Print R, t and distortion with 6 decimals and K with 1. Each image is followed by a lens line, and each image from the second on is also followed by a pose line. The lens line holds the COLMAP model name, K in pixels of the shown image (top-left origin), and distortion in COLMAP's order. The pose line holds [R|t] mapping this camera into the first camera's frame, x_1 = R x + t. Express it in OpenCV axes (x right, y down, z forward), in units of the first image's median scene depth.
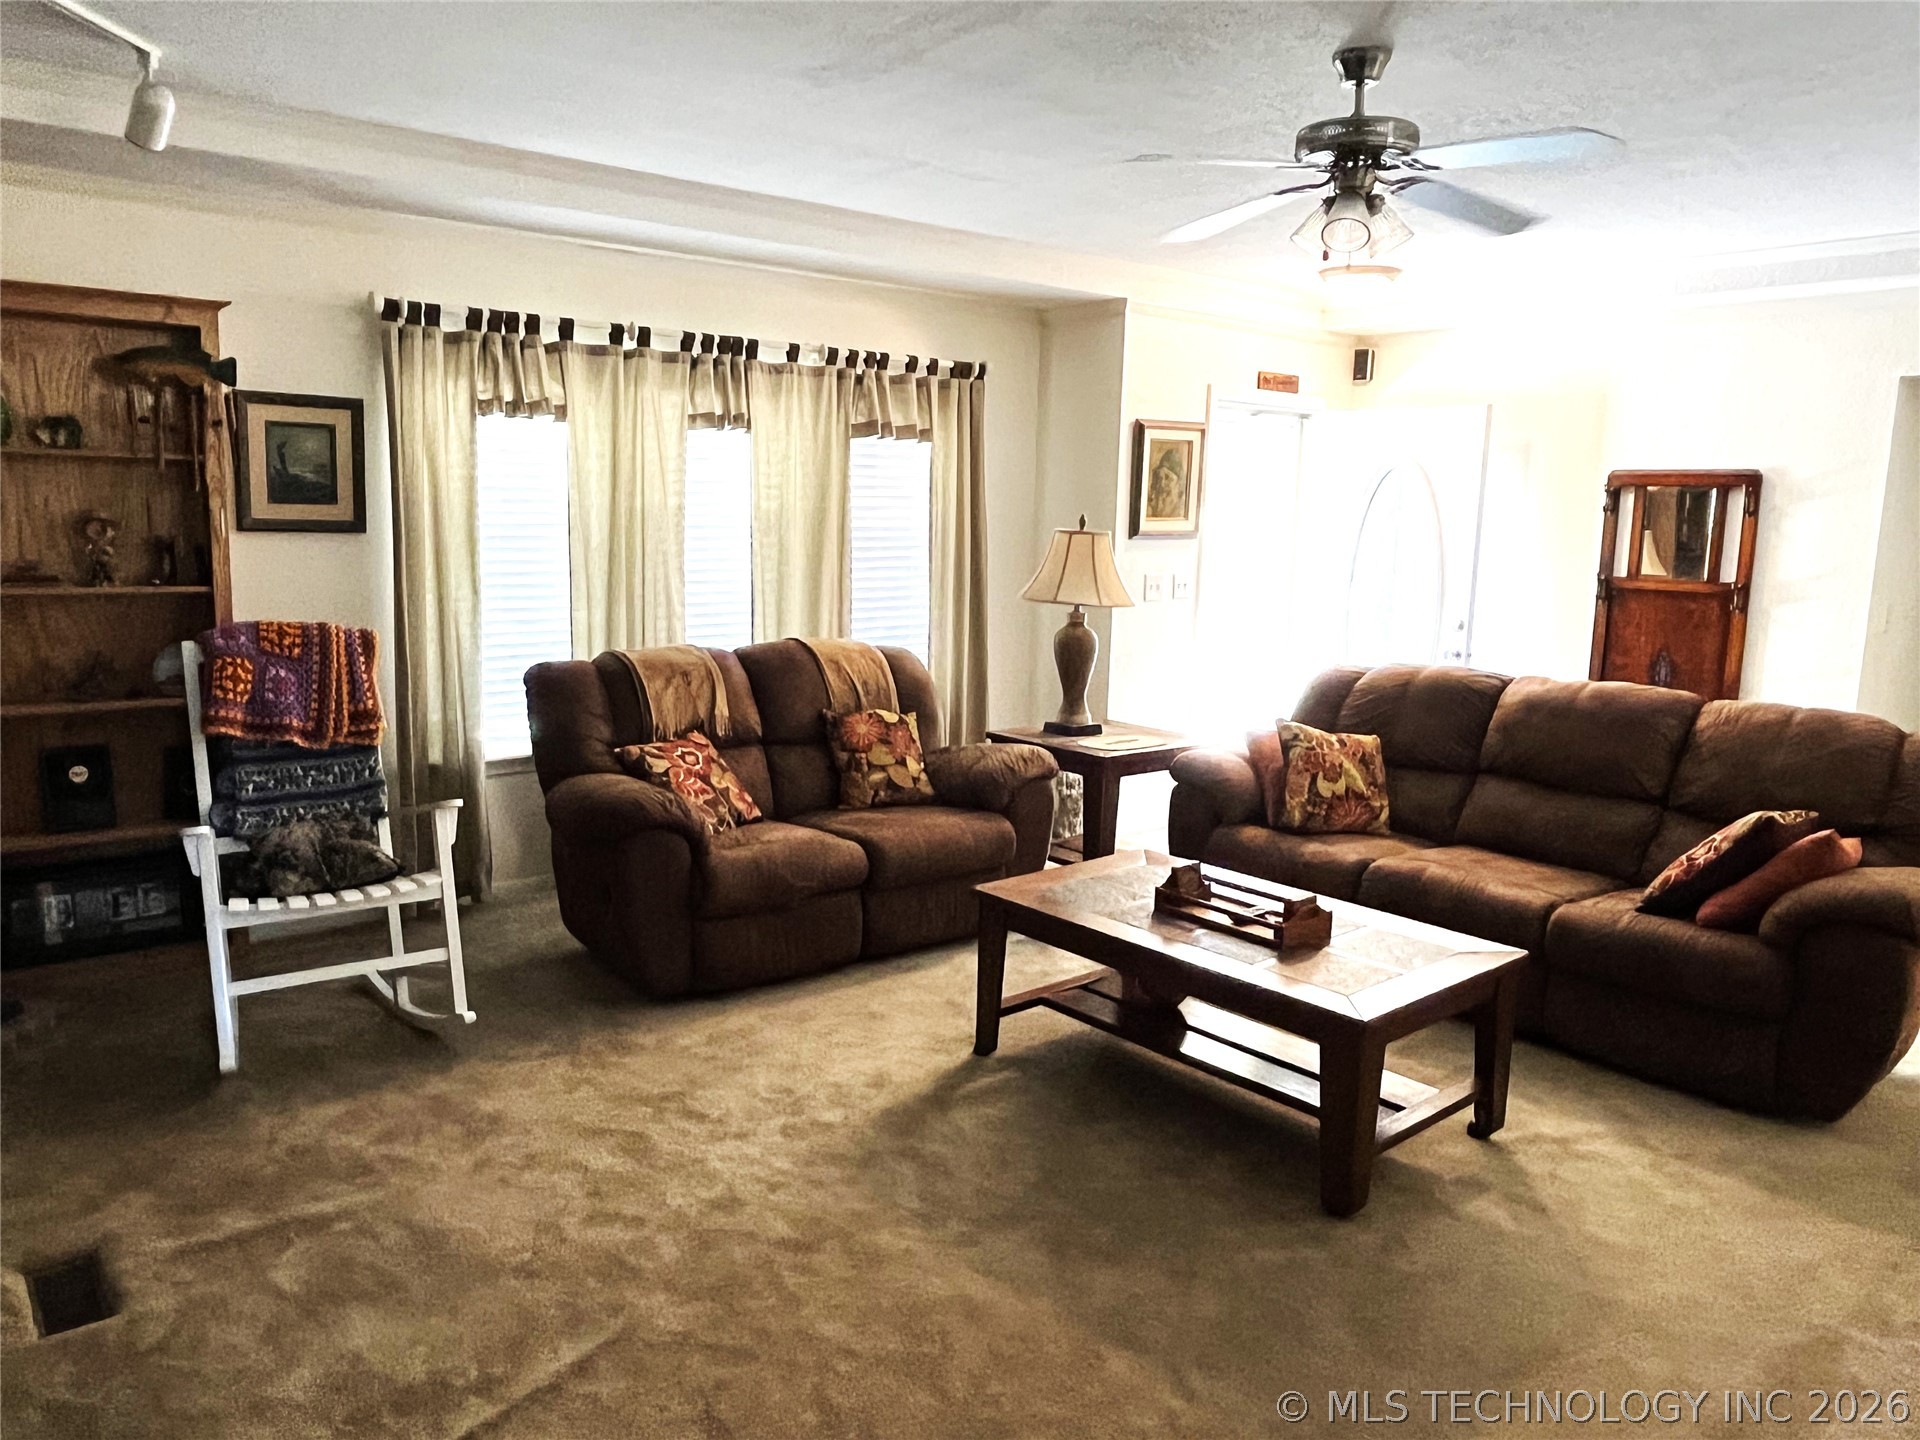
lens RADIAL K [[1358.5, 0, 921.7], [0, 1358.5, 728.0], [0, 0, 1]] dist [-0.002112, 0.001295]
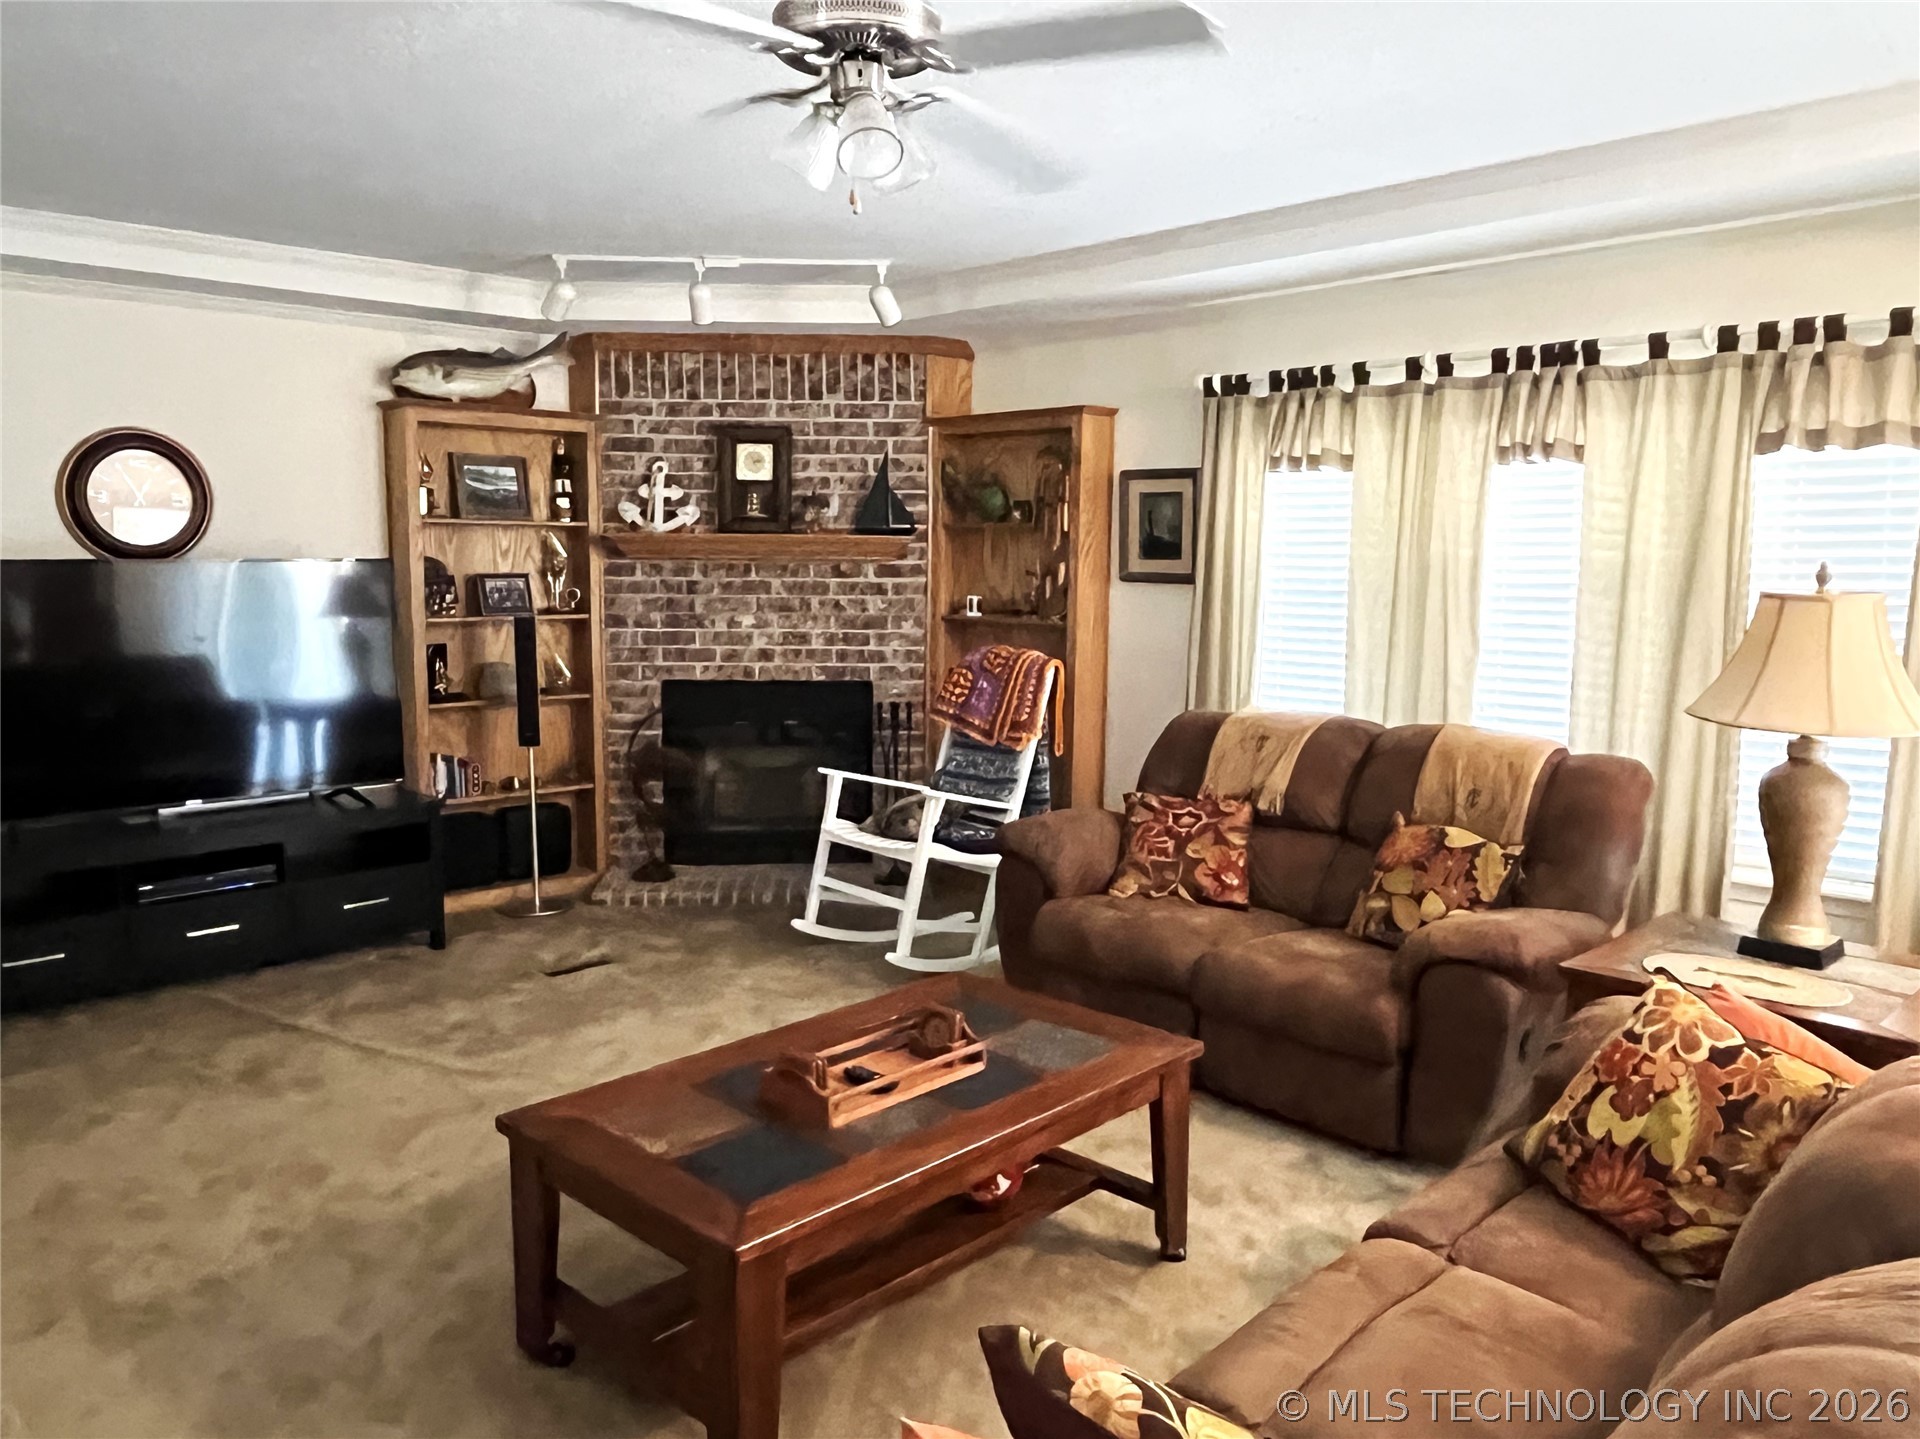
lens RADIAL K [[1358.5, 0, 921.7], [0, 1358.5, 727.5], [0, 0, 1]] dist [-0.002112, 0.001295]
pose [[0.104660, 0.113393, -0.988022, 0.693230], [-0.157614, 0.982814, 0.096099, -0.096488], [0.981939, 0.145668, 0.120734, 0.639800]]
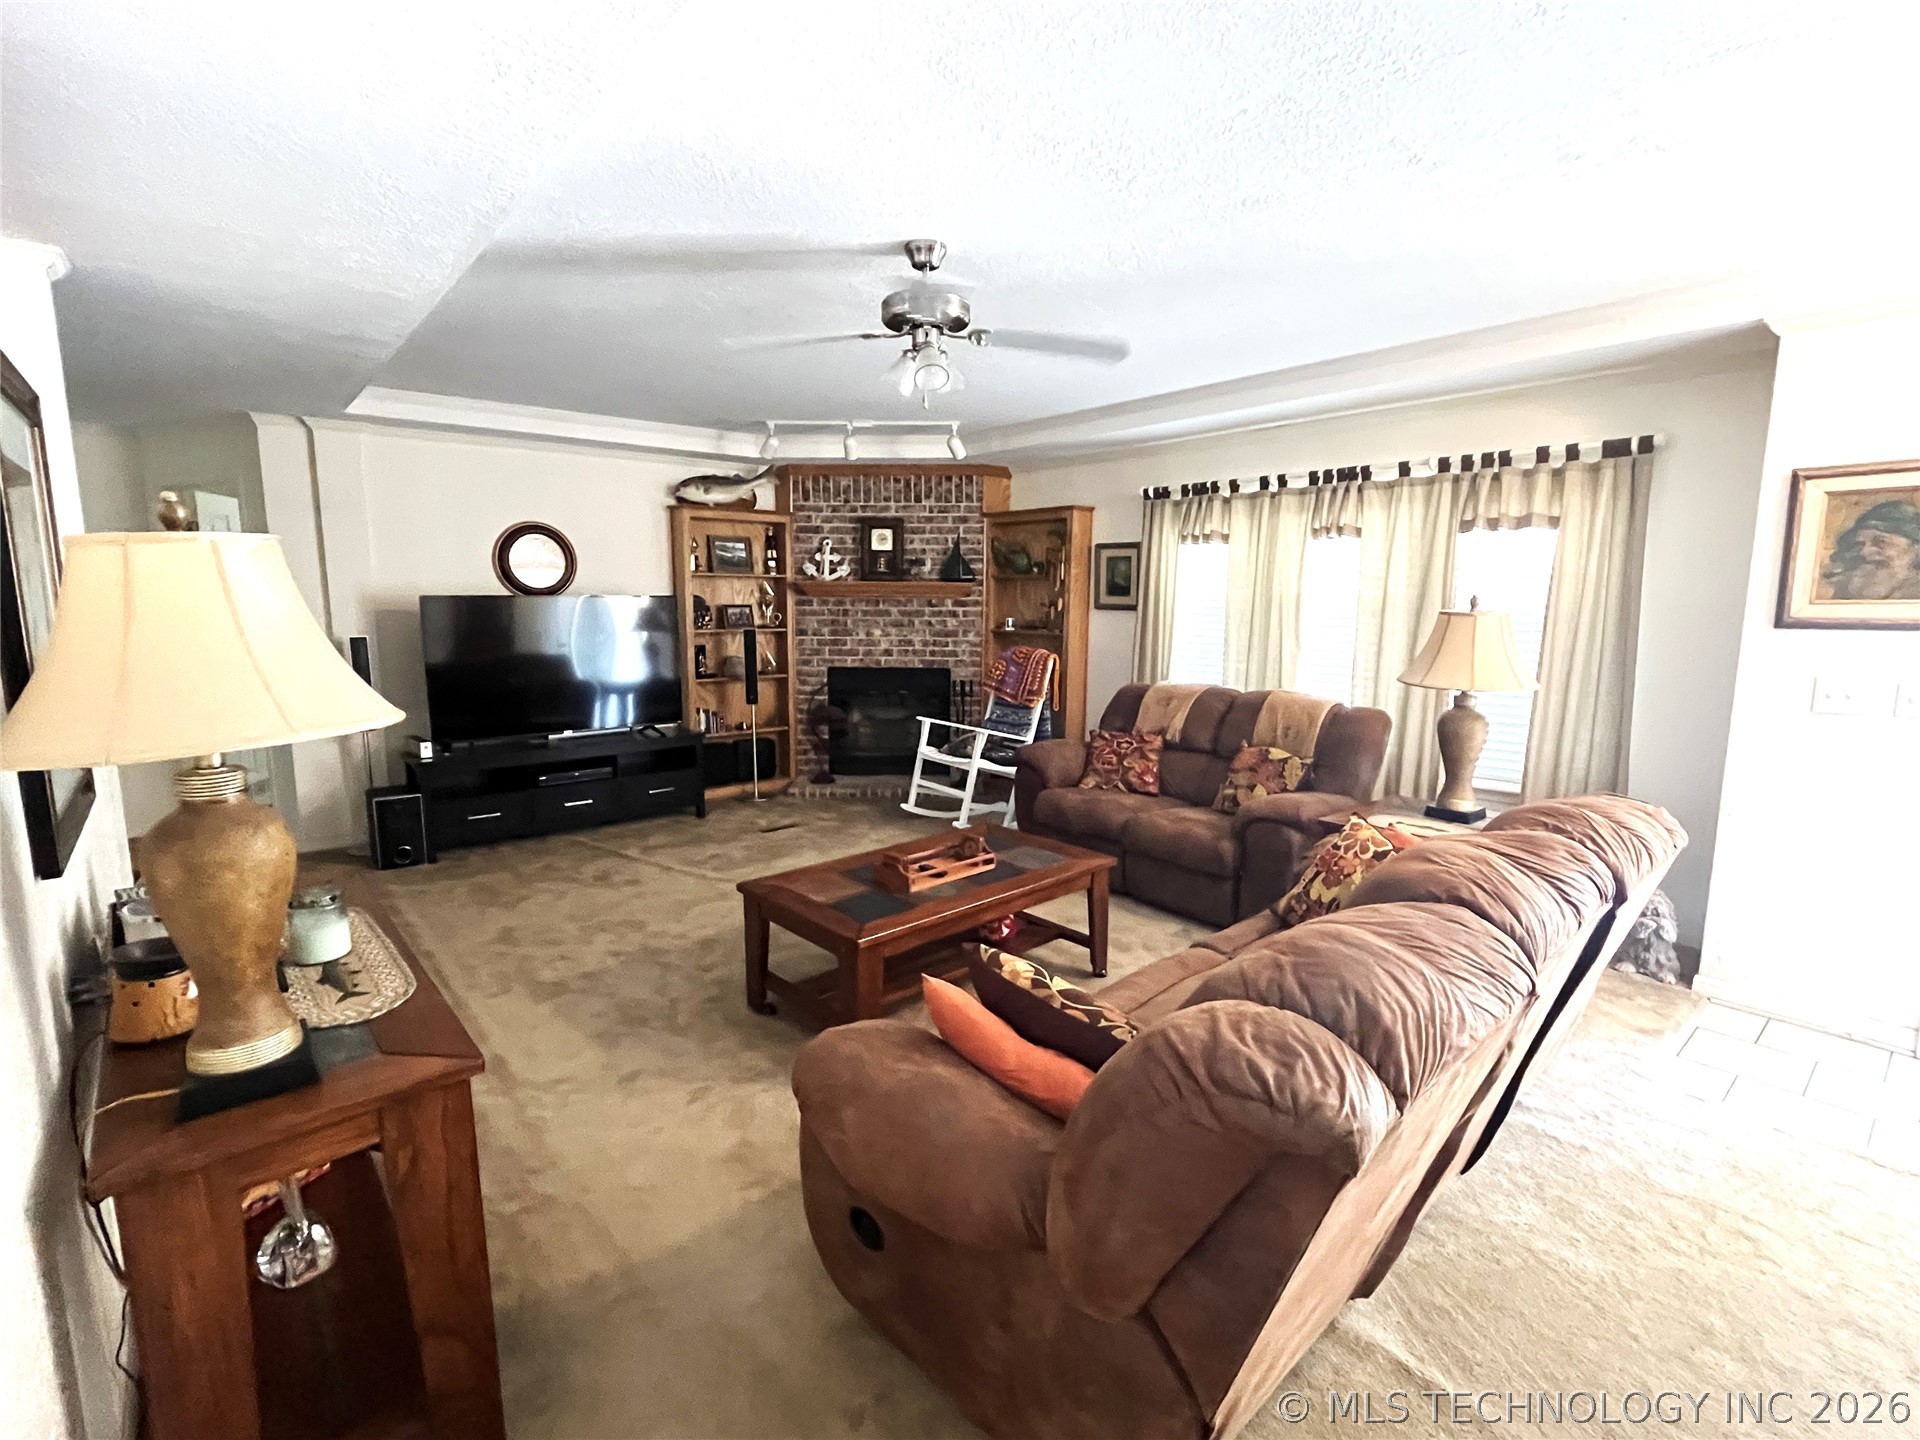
lens RADIAL K [[853.1, 0, 943.2], [0, 853.1, 722.8], [0, 0, 1]] dist [0.000228, 0.000003]
pose [[0.045600, 0.133239, -0.990034, 0.789614], [-0.158878, 0.979418, 0.124493, -0.091991], [0.986245, 0.151618, 0.065830, 0.654629]]
